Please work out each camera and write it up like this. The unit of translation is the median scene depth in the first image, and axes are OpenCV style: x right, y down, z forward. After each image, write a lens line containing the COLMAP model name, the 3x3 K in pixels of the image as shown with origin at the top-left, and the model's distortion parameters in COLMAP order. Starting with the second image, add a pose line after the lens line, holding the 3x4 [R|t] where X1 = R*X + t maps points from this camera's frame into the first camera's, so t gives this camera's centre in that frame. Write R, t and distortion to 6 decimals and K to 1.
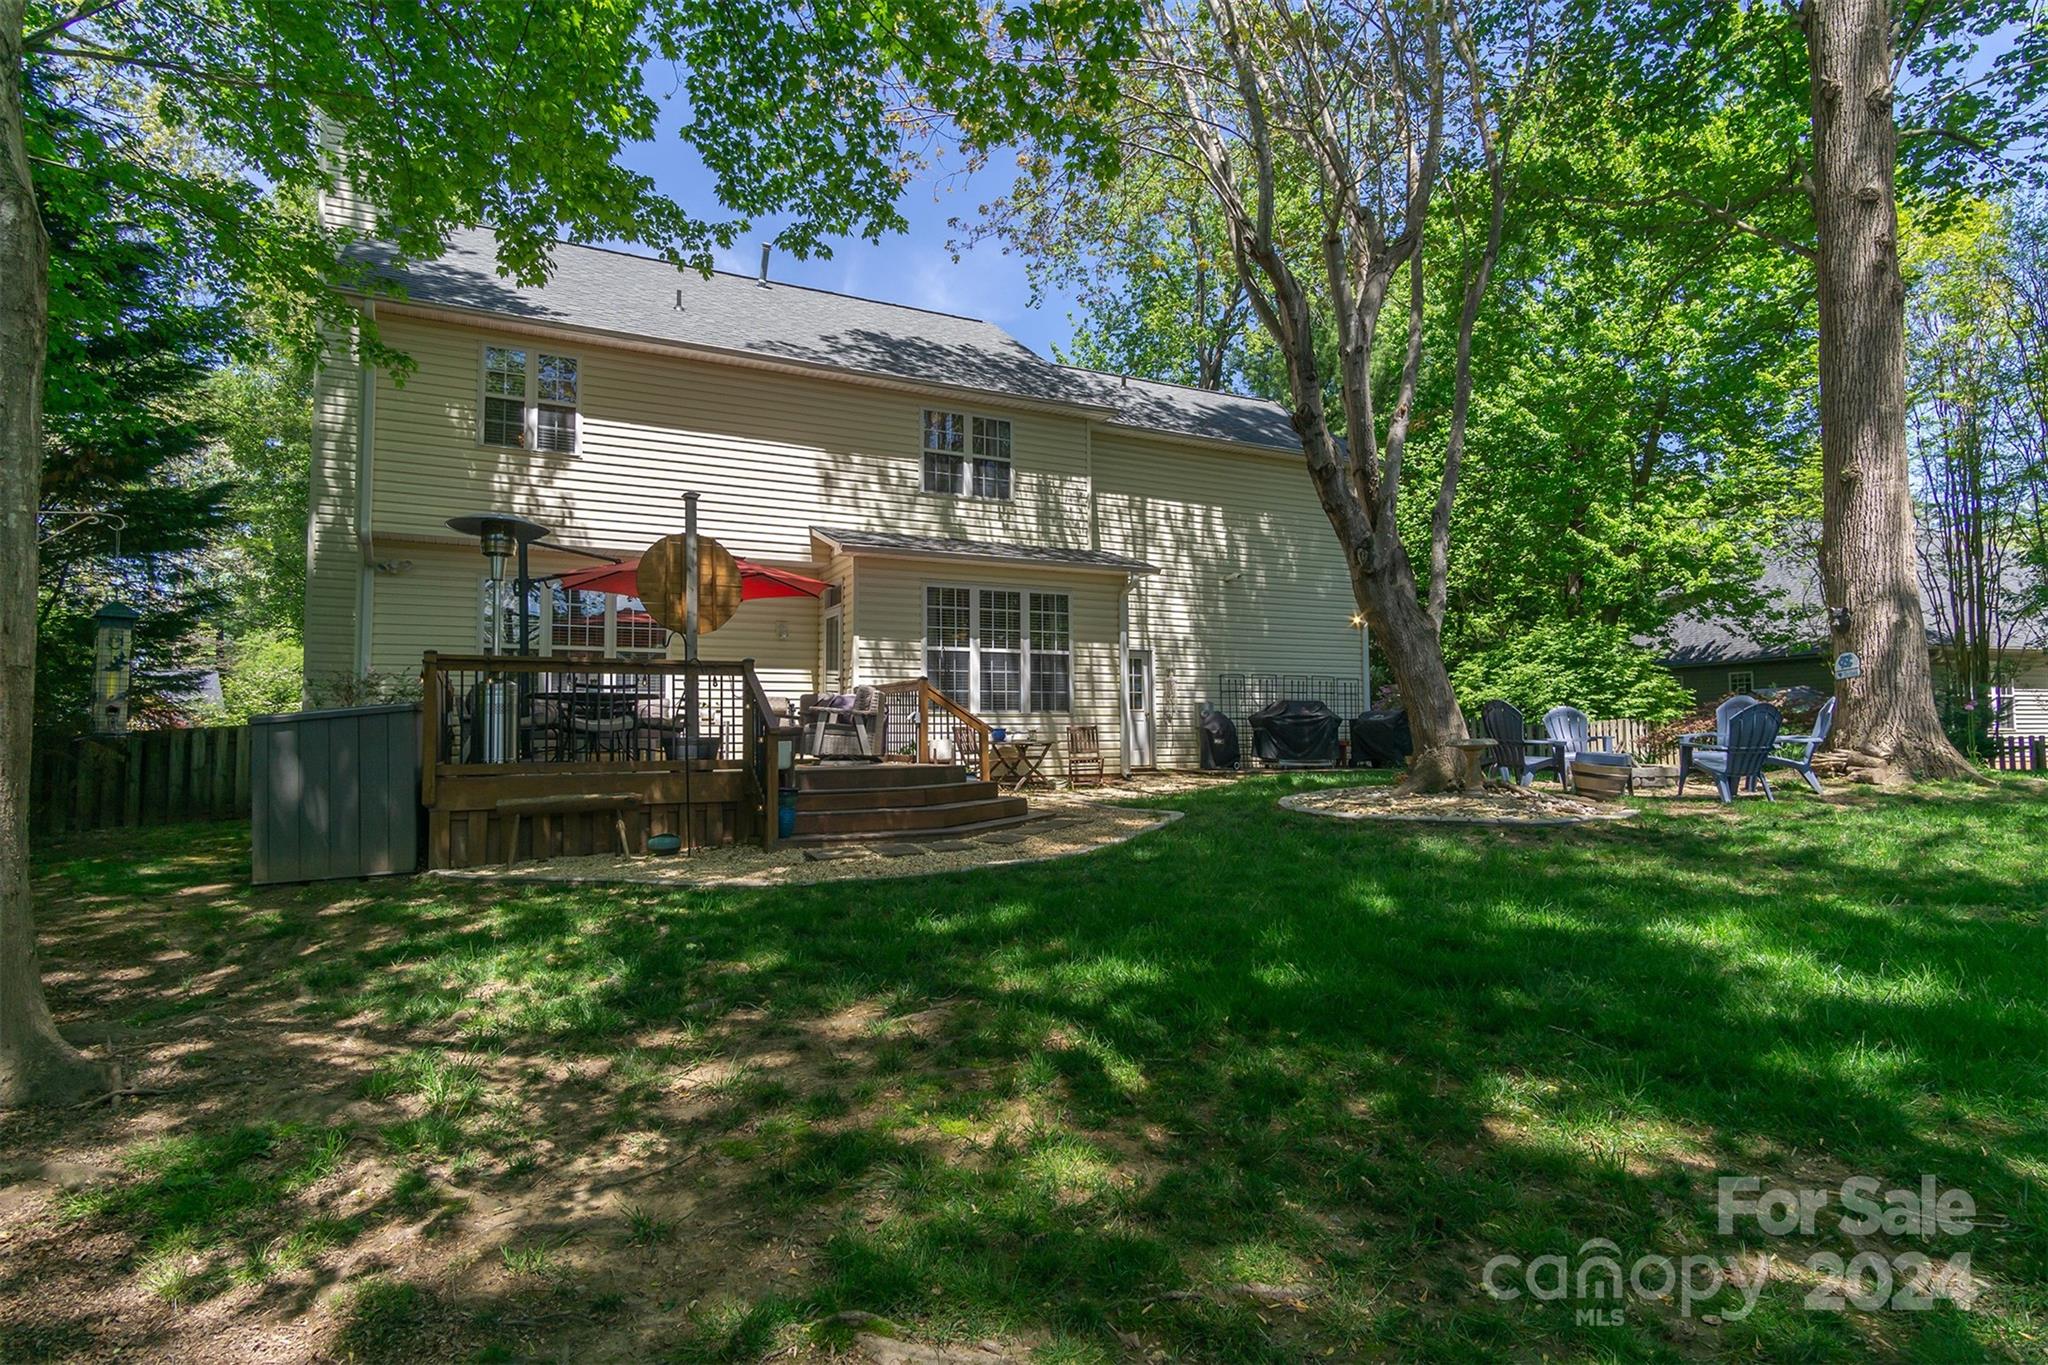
lens RADIAL K [[1074.4, 0, 1027.8], [0, 1074.4, 671.2], [0, 0, 1]] dist [0.002471, 0.000859]
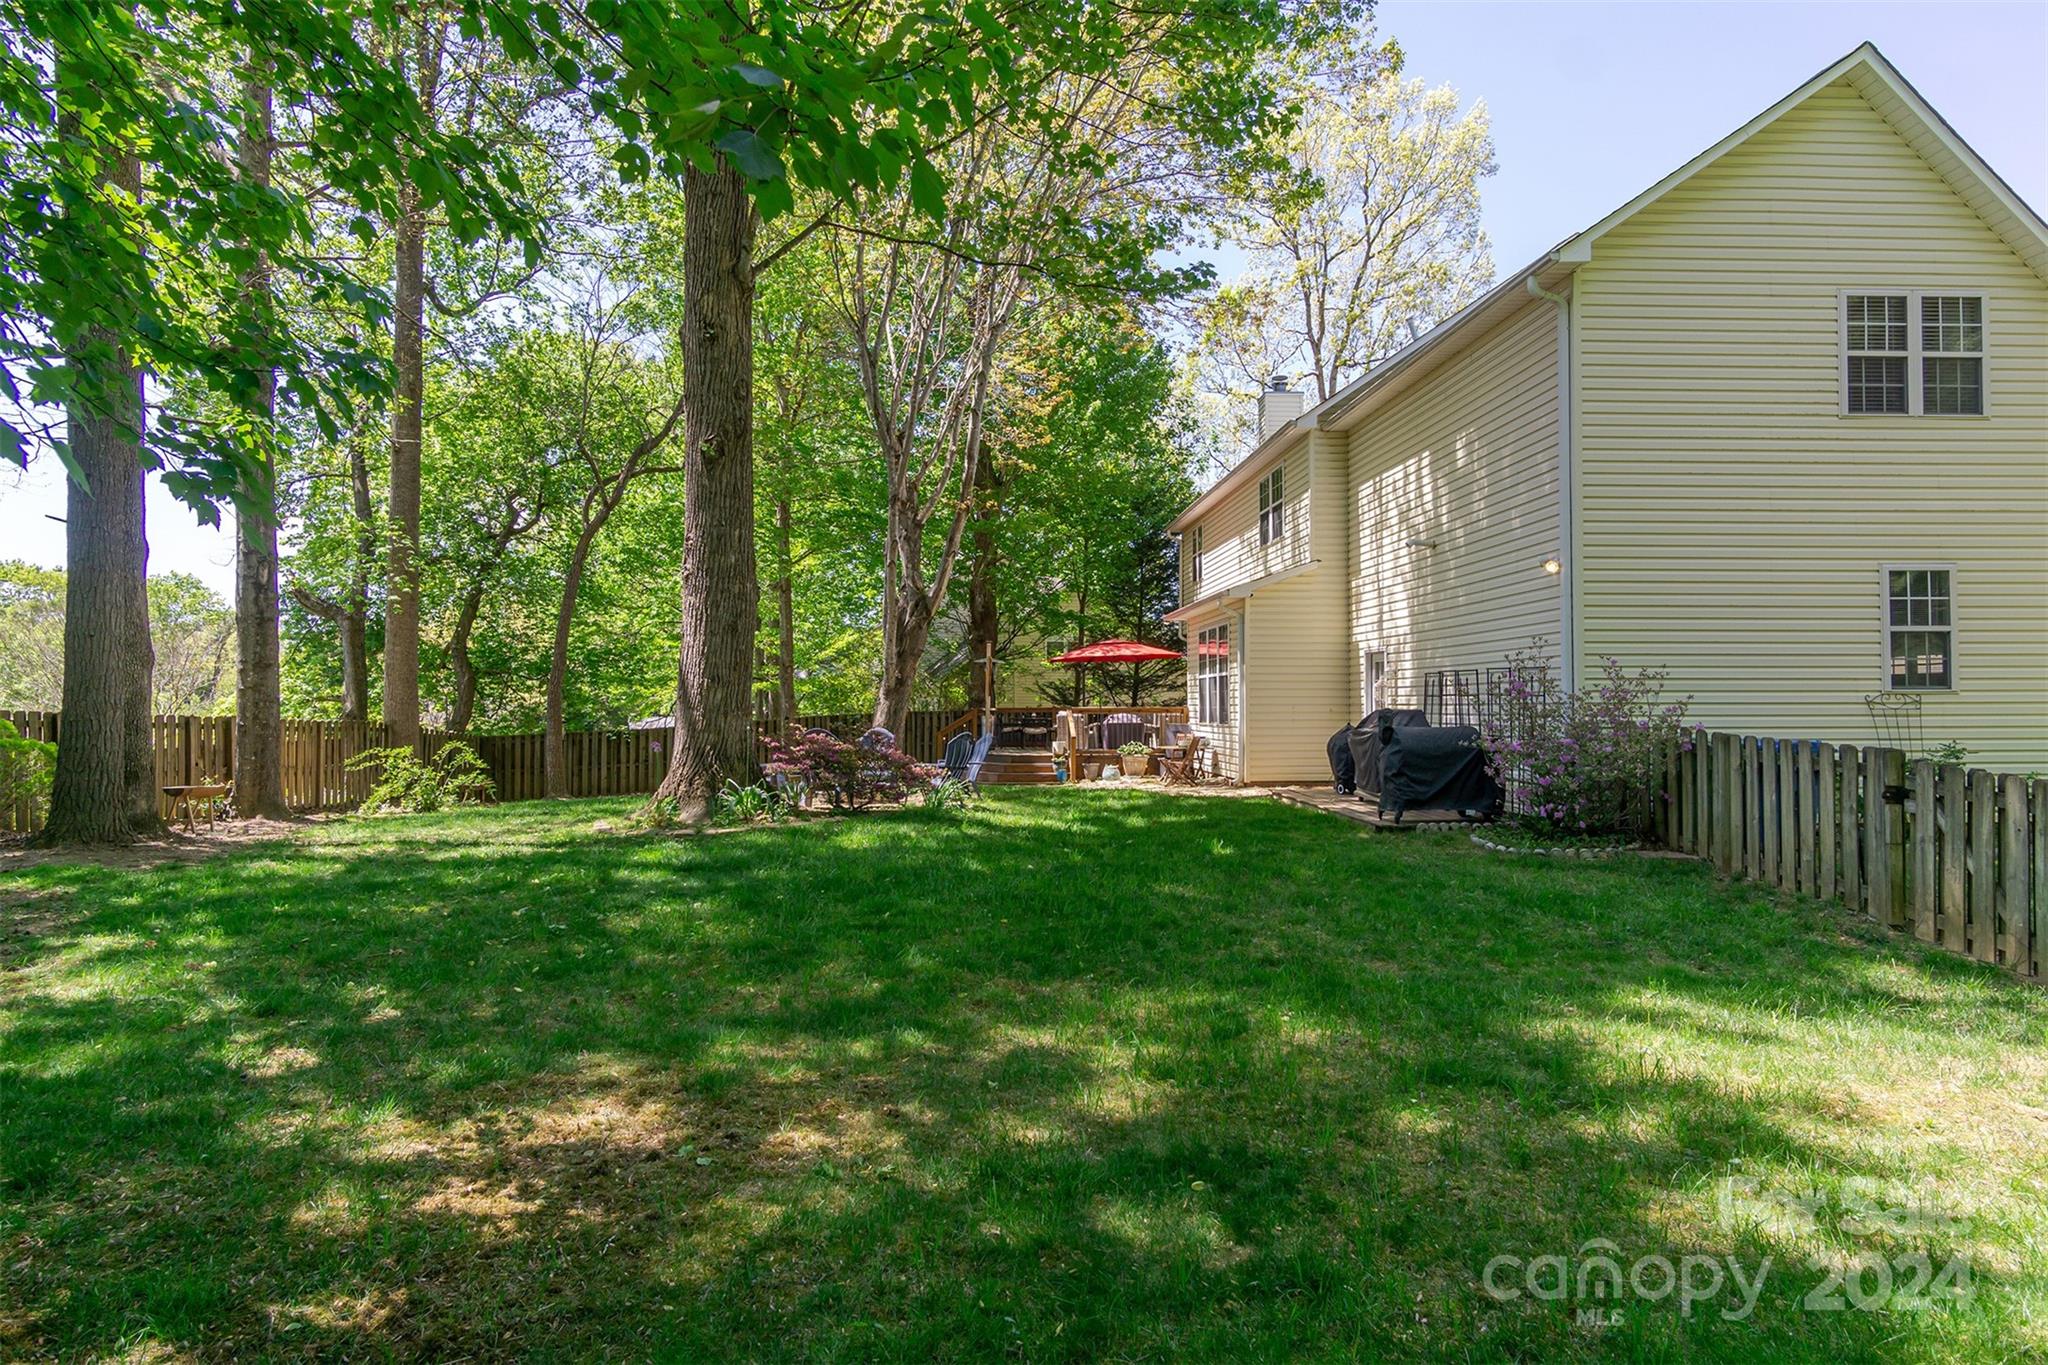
lens RADIAL K [[1090.2, 0, 984.9], [0, 1090.2, 684.5], [0, 0, 1]] dist [-0.000435, -0.000602]
pose [[-0.432234, -0.009869, -0.901707, 1.135361], [0.064241, 0.997063, -0.041706, 0.025443], [0.899470, -0.075953, -0.430331, 1.176845]]
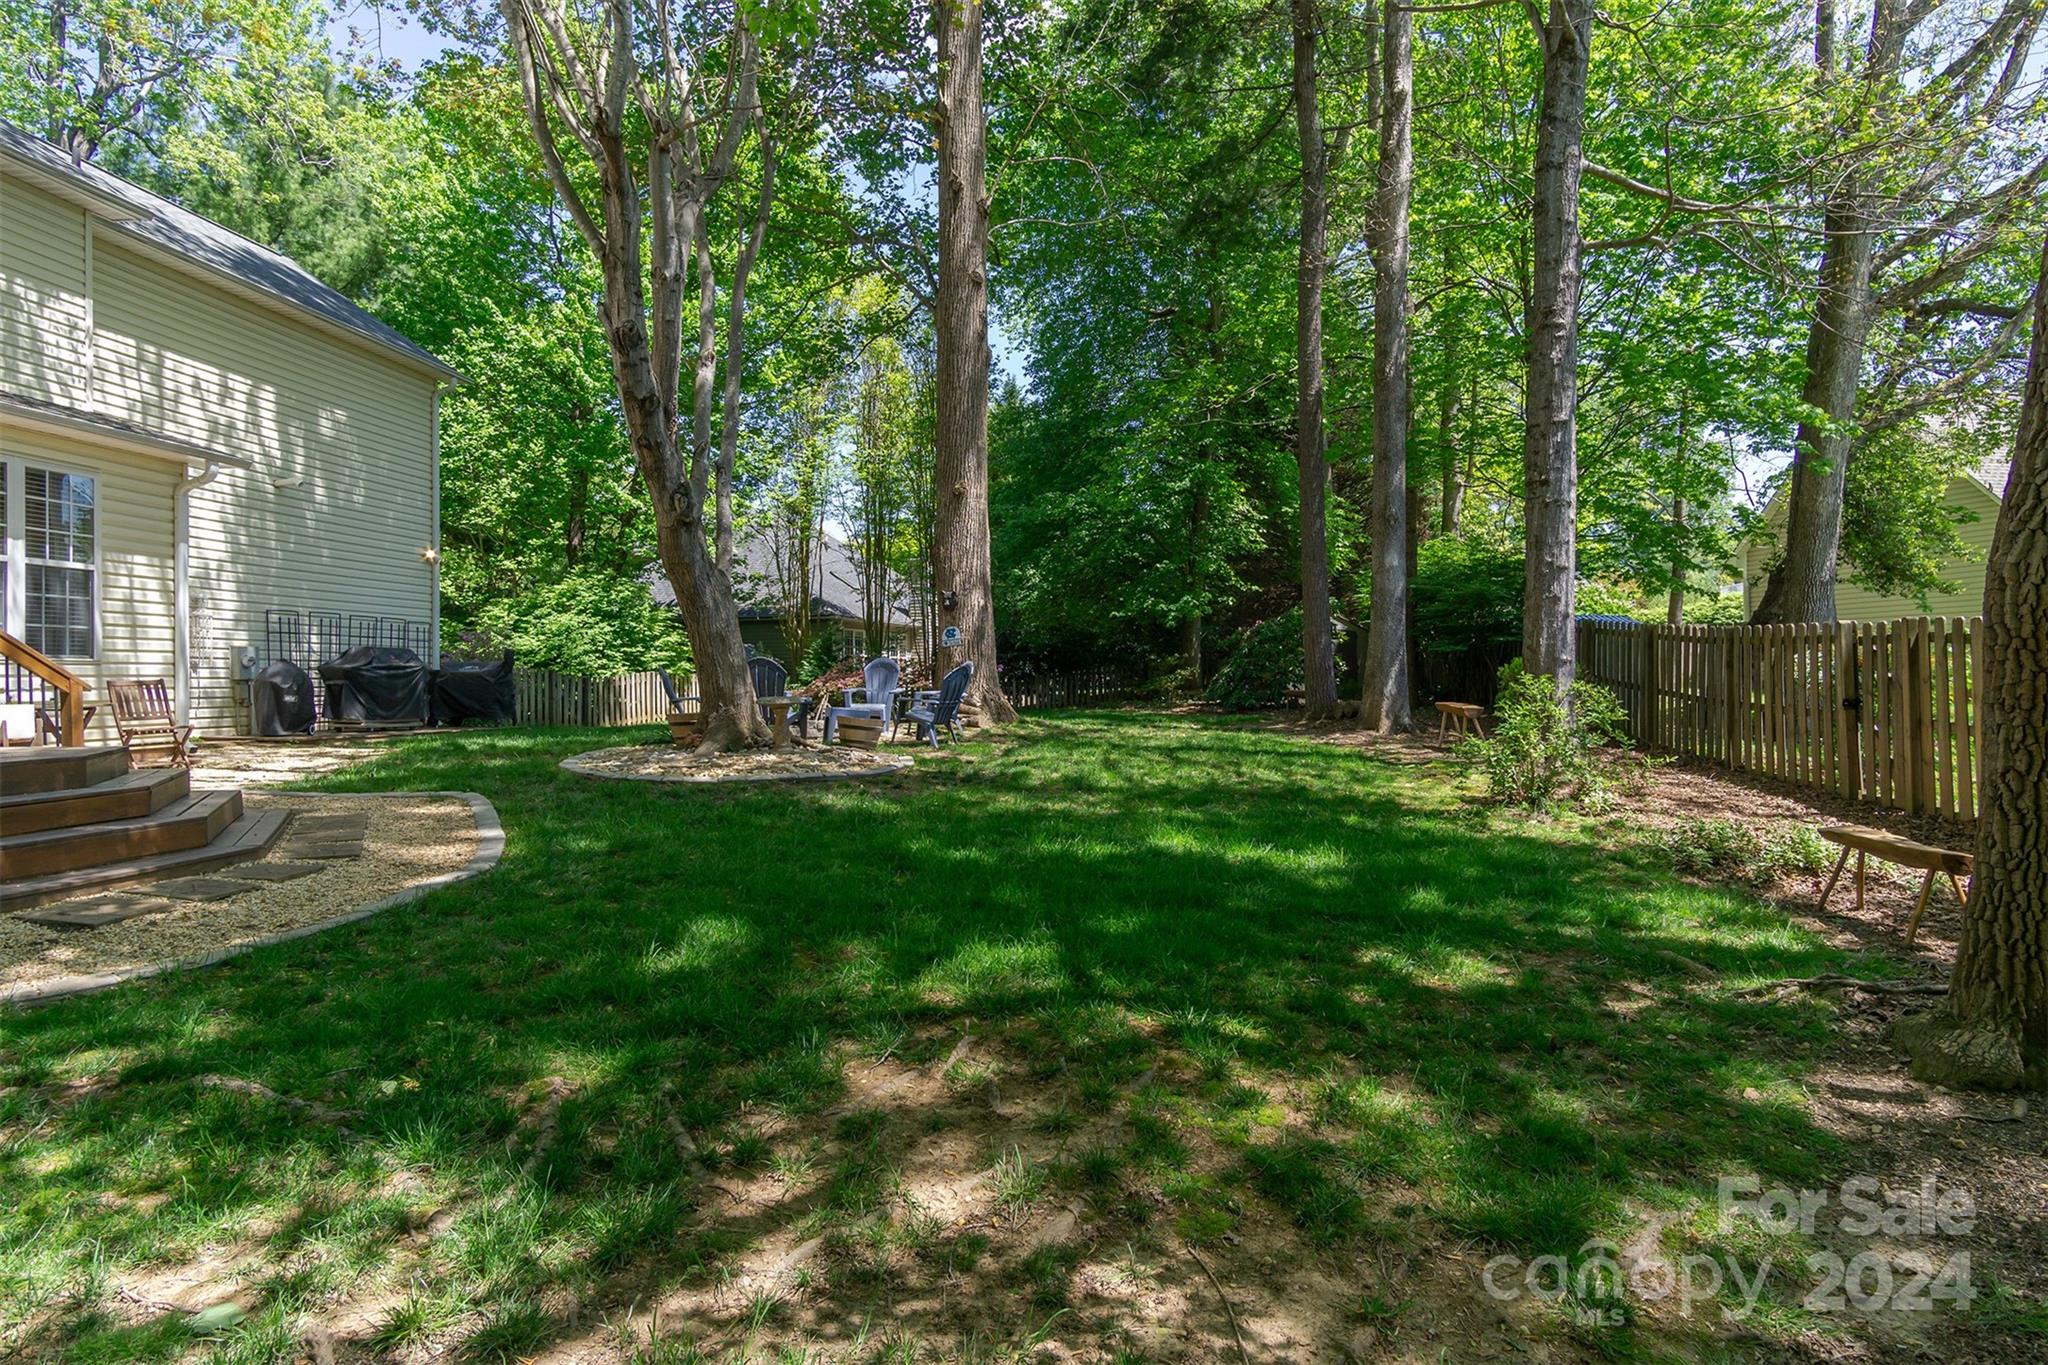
lens RADIAL K [[1095.2, 0, 1063.9], [0, 1095.2, 669.3], [0, 0, 1]] dist [0.004145, 0.001167]
pose [[0.526095, 0.010466, 0.850361, -0.203894], [-0.051175, 0.998502, 0.019371, 0.001383], [-0.848884, -0.053708, 0.525843, 0.130263]]
